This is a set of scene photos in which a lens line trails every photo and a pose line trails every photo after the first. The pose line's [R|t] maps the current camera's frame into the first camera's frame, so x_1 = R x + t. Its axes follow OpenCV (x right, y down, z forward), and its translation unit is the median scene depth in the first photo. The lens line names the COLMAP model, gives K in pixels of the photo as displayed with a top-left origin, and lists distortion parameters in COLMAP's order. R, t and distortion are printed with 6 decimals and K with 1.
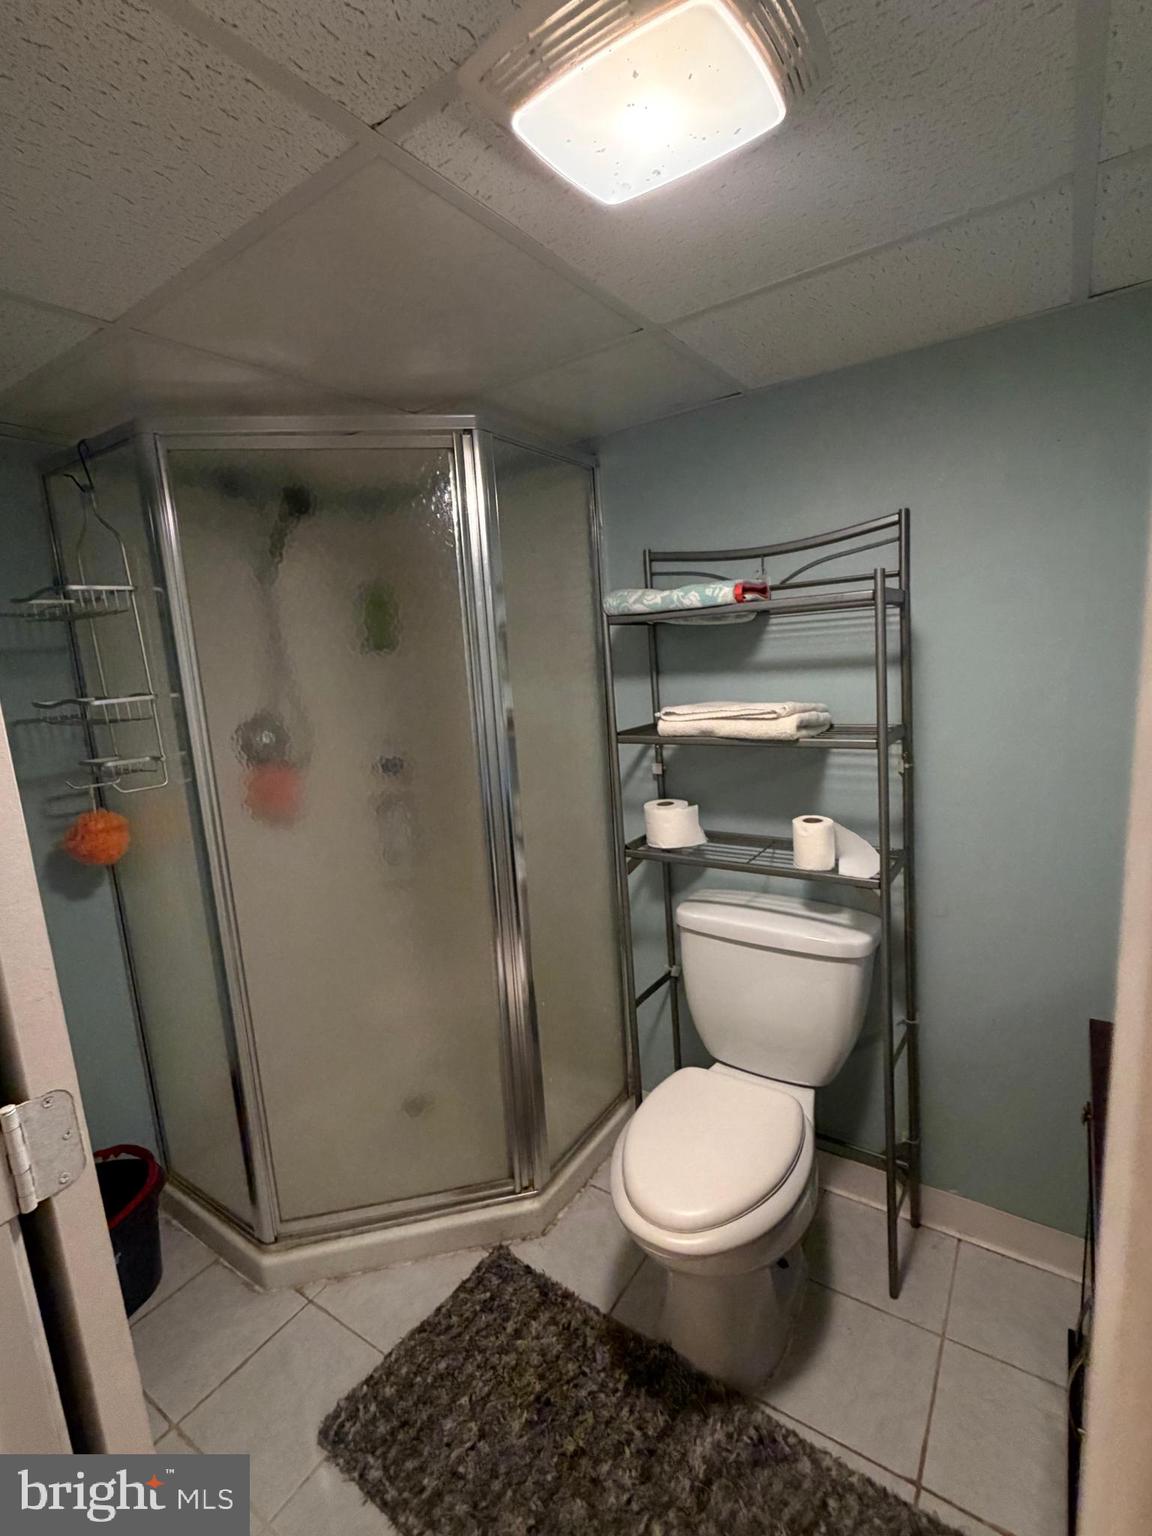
lens RADIAL K [[711.1, 0, 577.2], [0, 711.1, 772.6], [0, 0, 1]] dist [-0.000843, 0.000189]
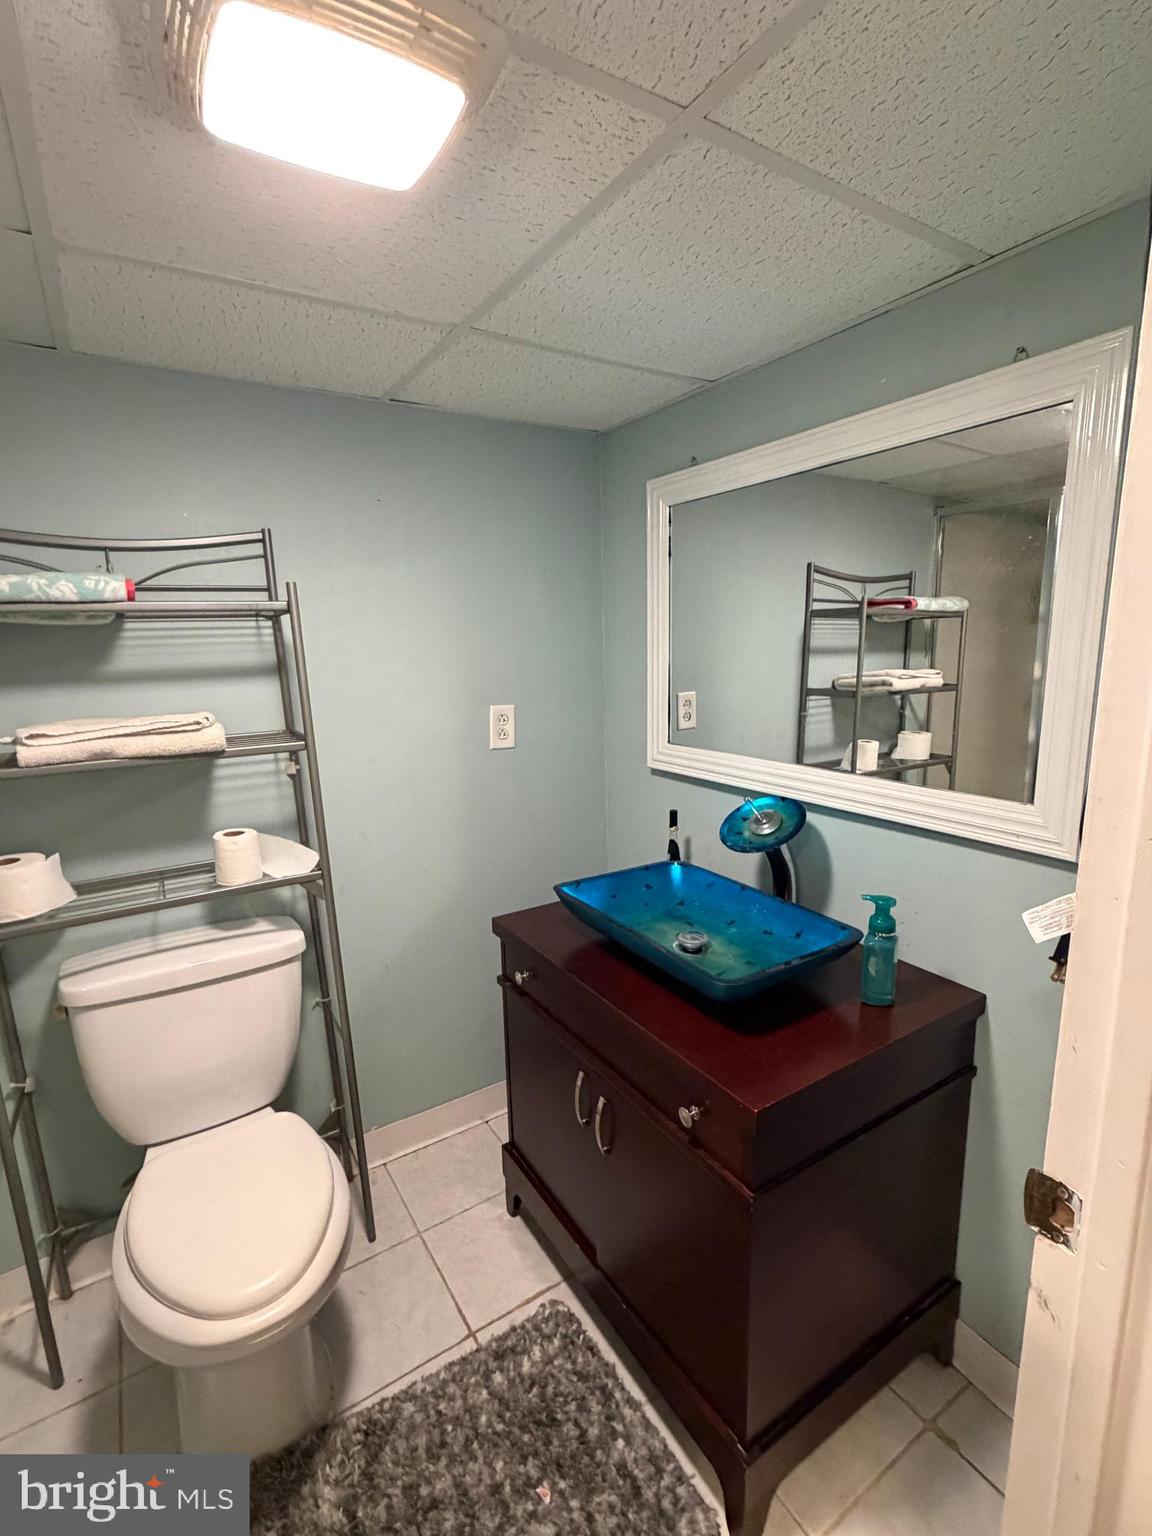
lens RADIAL K [[711.1, 0, 577.2], [0, 711.1, 772.6], [0, 0, 1]] dist [-0.000843, 0.000189]
pose [[0.393261, -0.117982, 0.911826, -0.358674], [0.155744, 0.985949, 0.060402, -0.000157], [-0.906140, 0.118258, 0.406110, 0.174022]]
